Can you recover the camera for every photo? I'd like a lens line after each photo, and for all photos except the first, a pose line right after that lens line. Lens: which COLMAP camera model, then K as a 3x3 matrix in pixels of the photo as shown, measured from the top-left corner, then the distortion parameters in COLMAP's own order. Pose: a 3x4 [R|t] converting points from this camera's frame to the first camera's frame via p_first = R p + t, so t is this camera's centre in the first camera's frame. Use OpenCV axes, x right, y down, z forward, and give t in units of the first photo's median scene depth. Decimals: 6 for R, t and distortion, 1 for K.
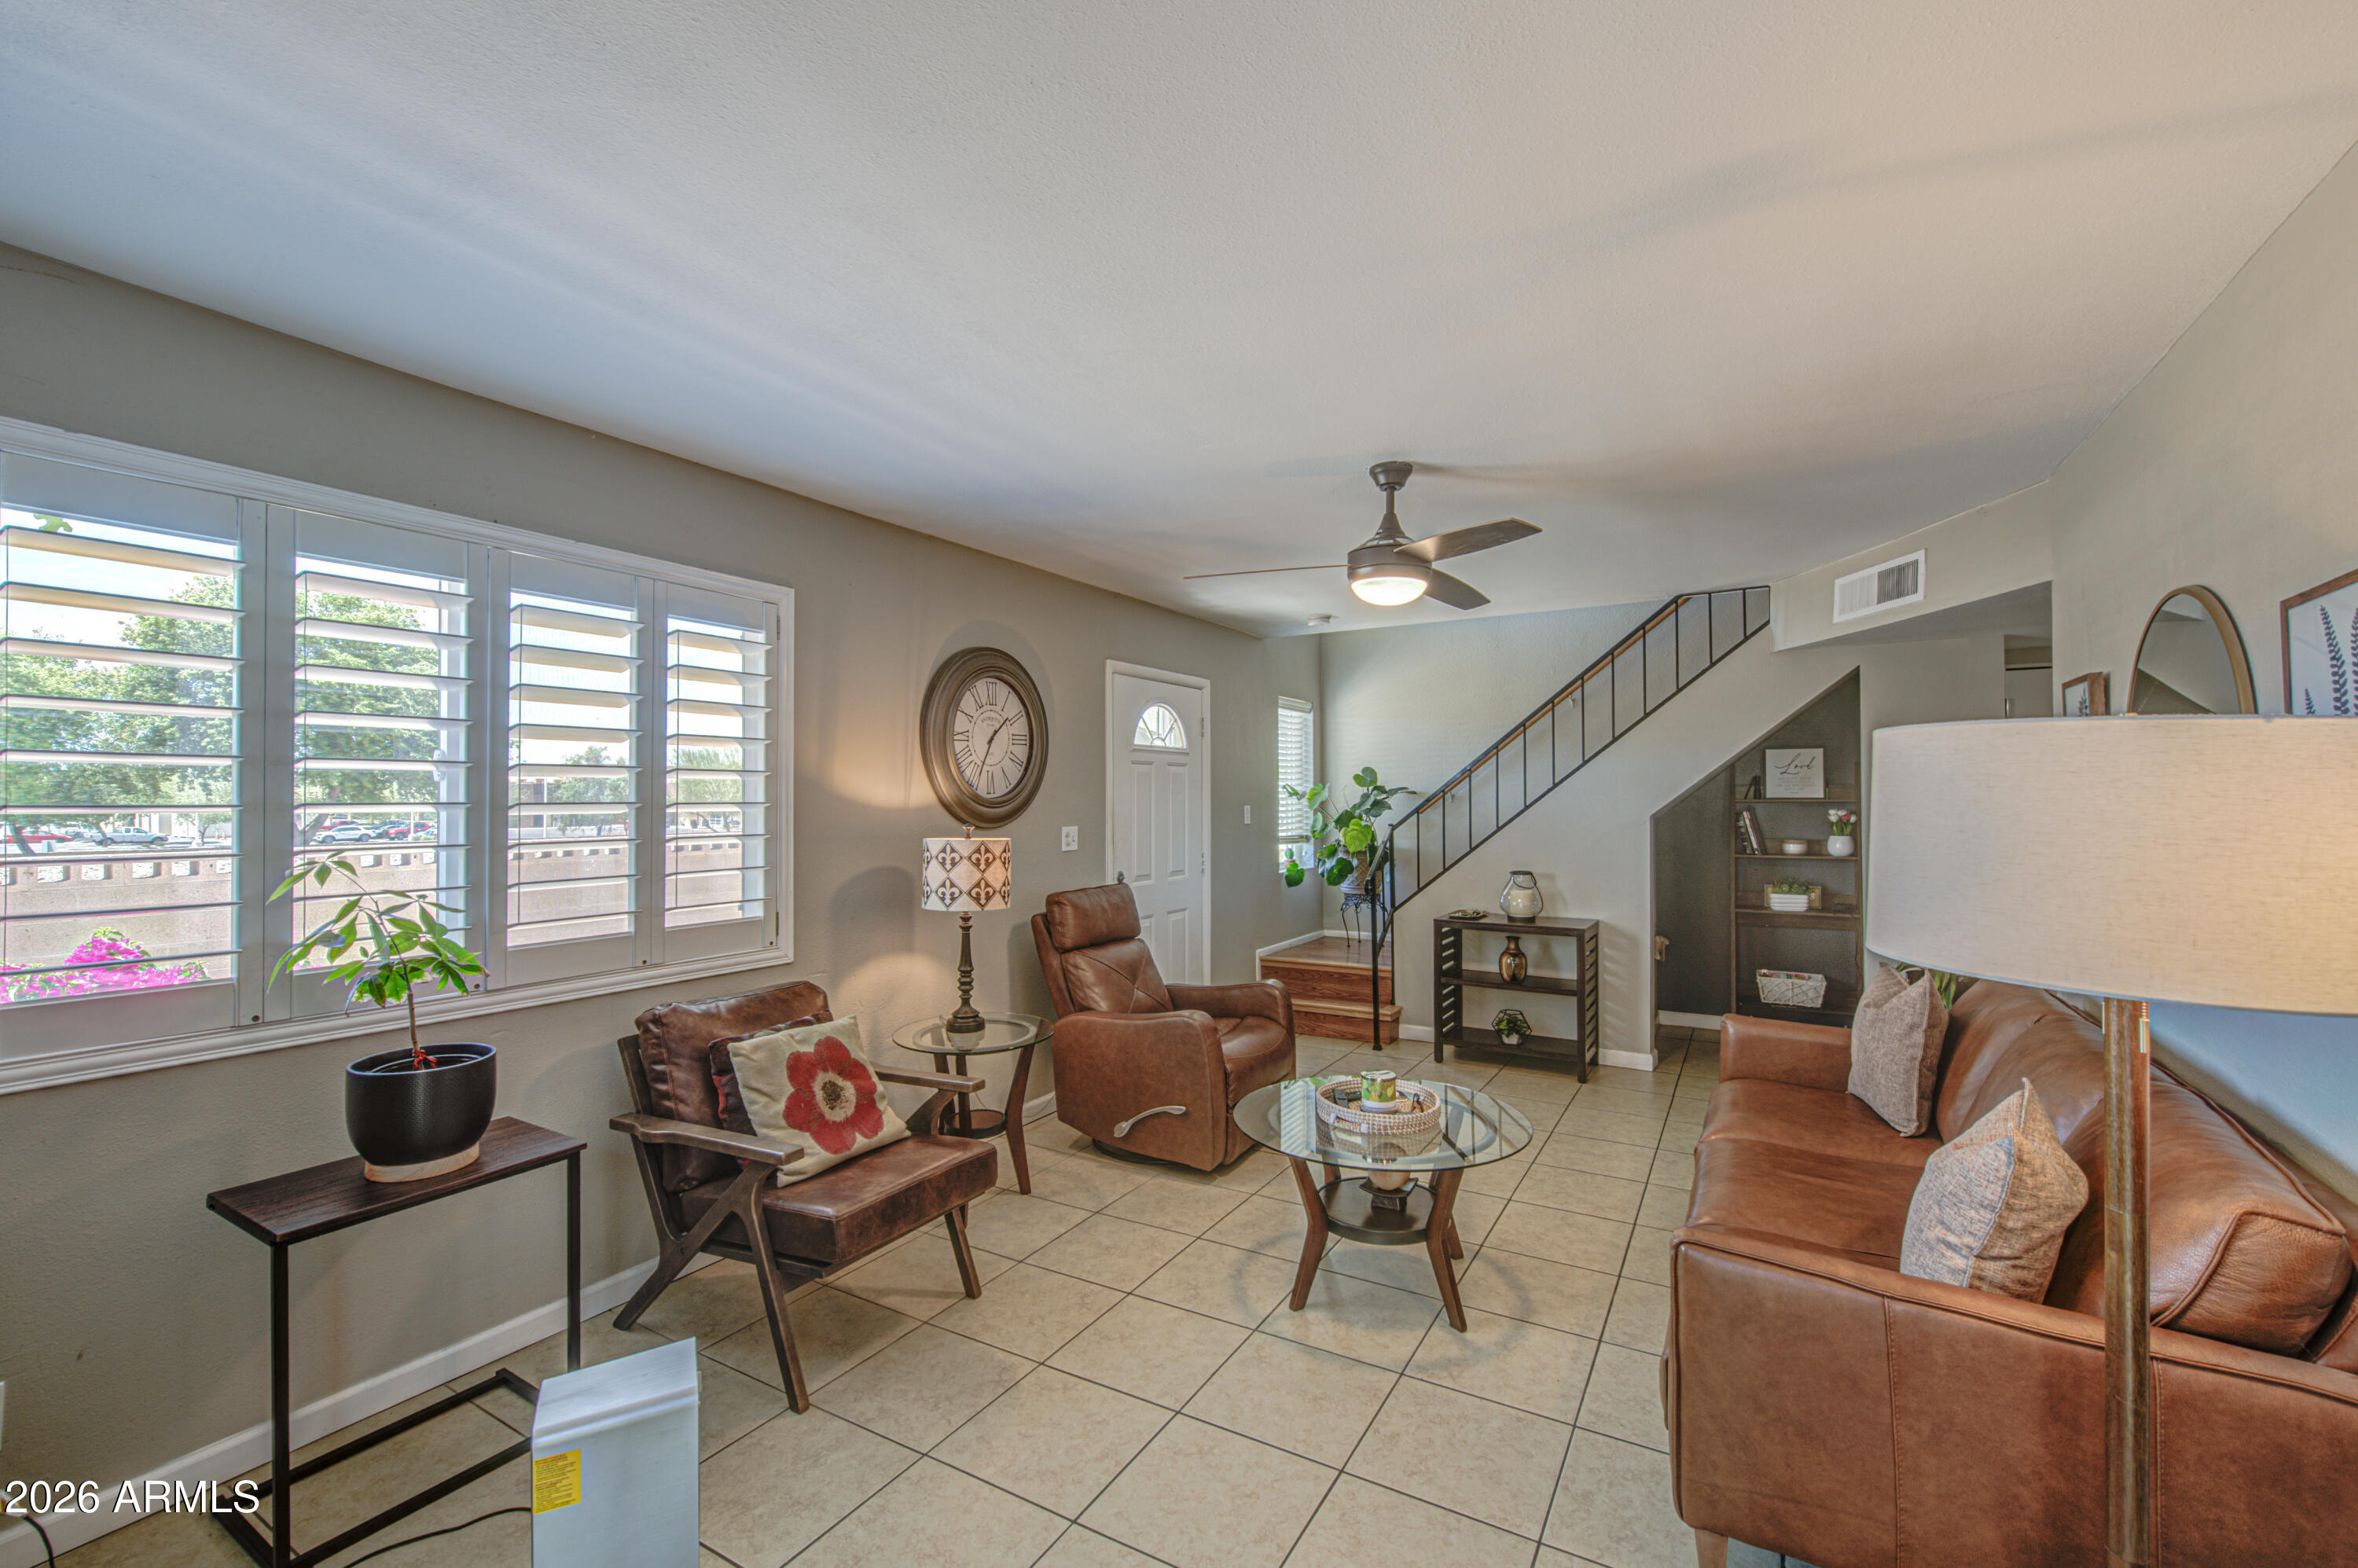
lens RADIAL K [[989.0, 0, 1218.2], [0, 989.0, 741.7], [0, 0, 1]] dist [0.000455, -0.000126]
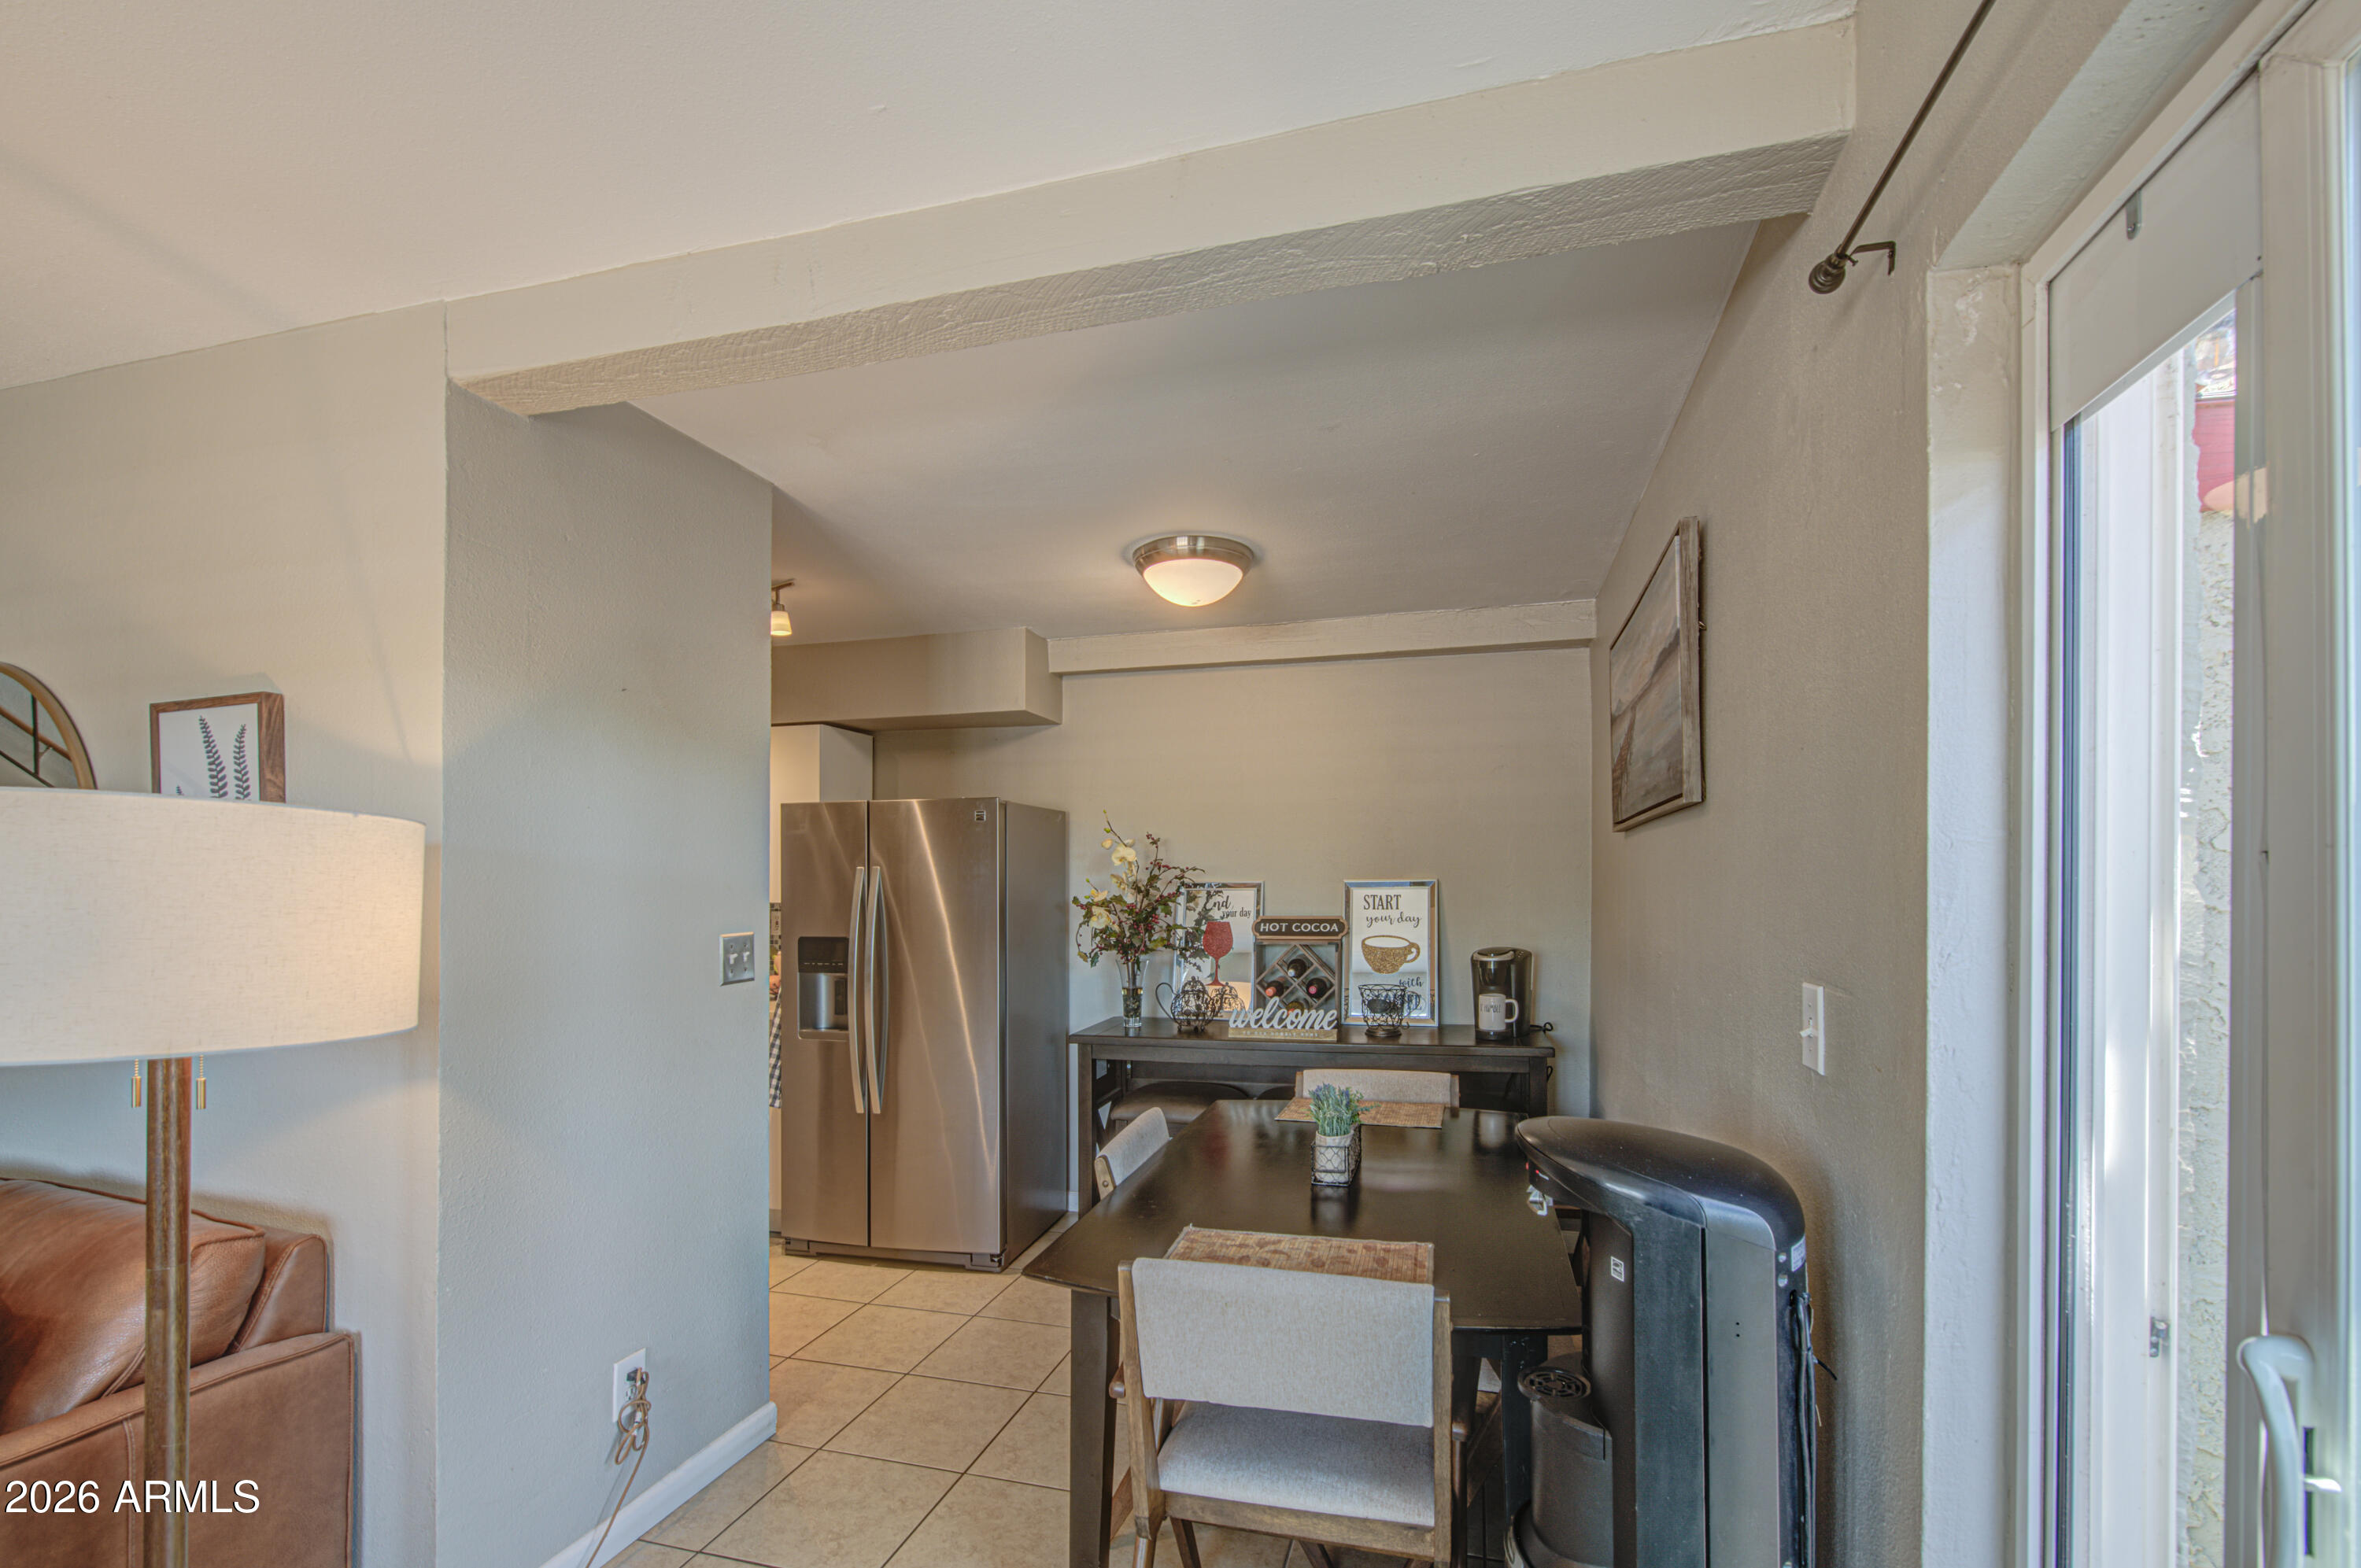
lens RADIAL K [[993.3, 0, 1174.3], [0, 993.3, 846.8], [0, 0, 1]] dist [0.000661, -0.000488]
pose [[-0.229233, 0.042817, 0.972430, -0.089367], [-0.050014, 0.997194, -0.055697, 0.007613], [-0.972086, -0.061402, -0.226448, 0.051080]]
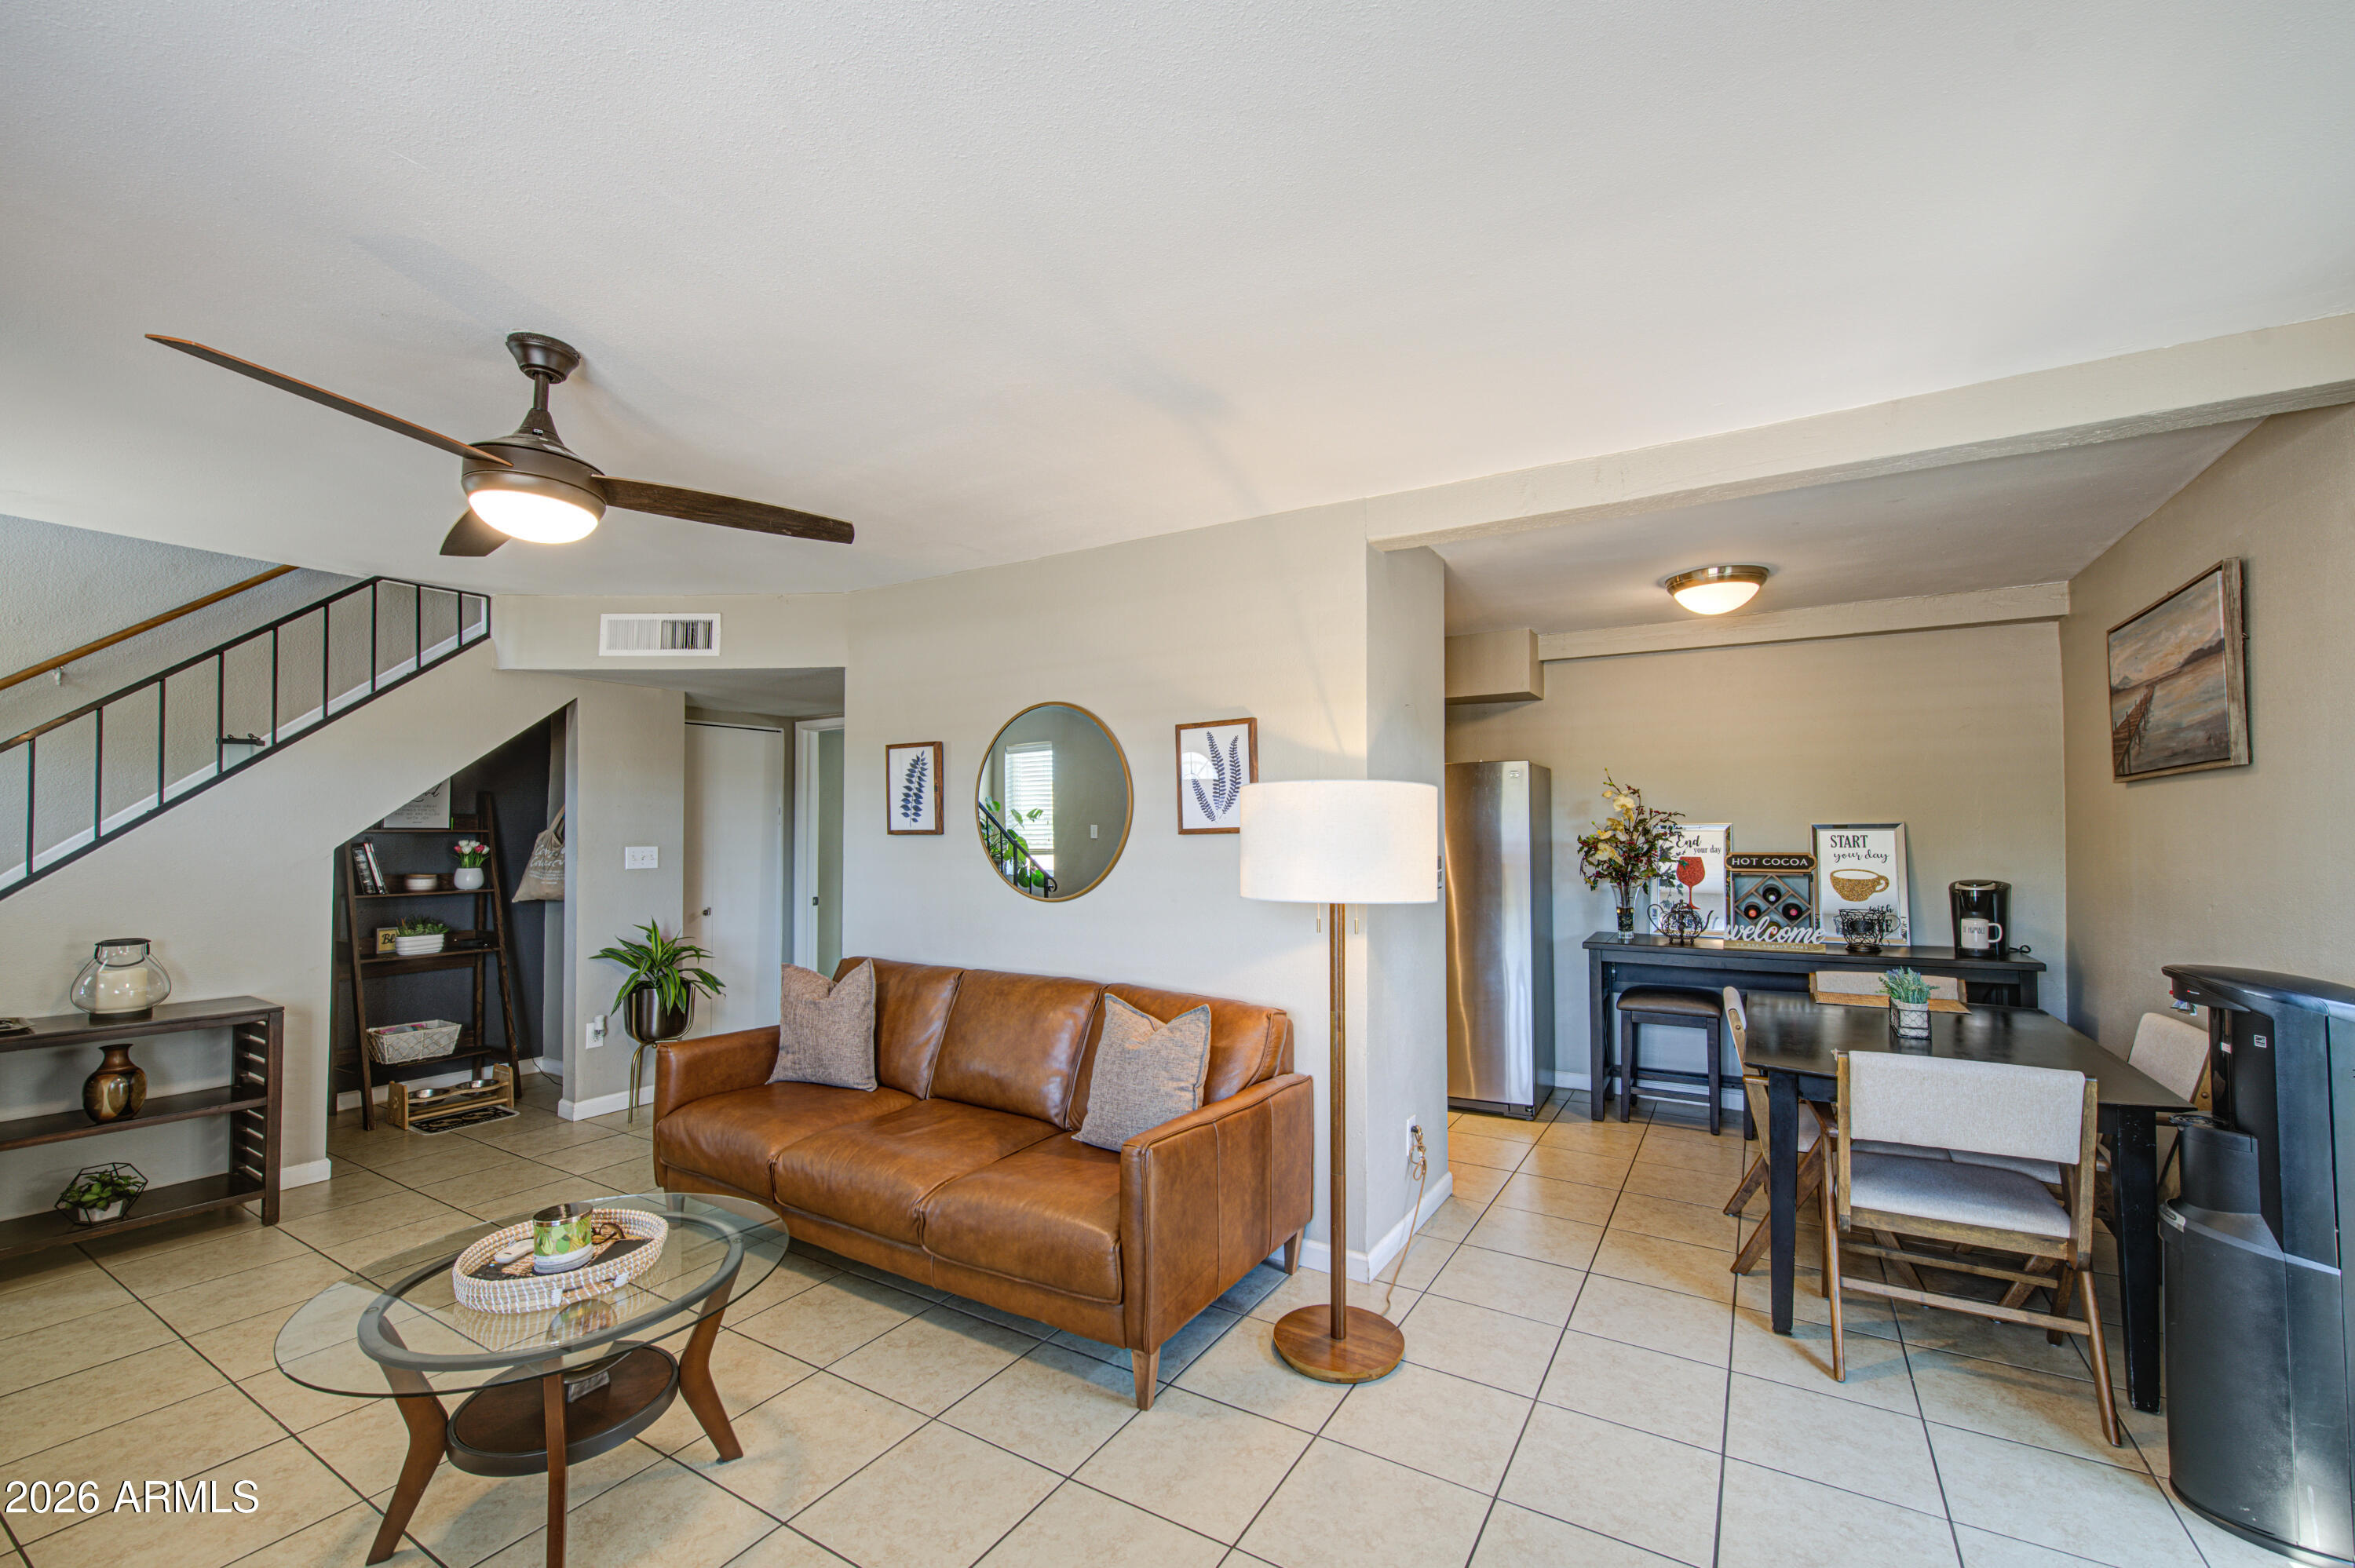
lens RADIAL K [[943.7, 0, 1182.7], [0, 943.7, 773.0], [0, 0, 1]] dist [0.004270, -0.002858]
pose [[0.038676, 0.065034, 0.997133, -0.291510], [-0.054902, 0.996511, -0.062864, 0.026669], [-0.997742, -0.052314, 0.042111, 0.319389]]
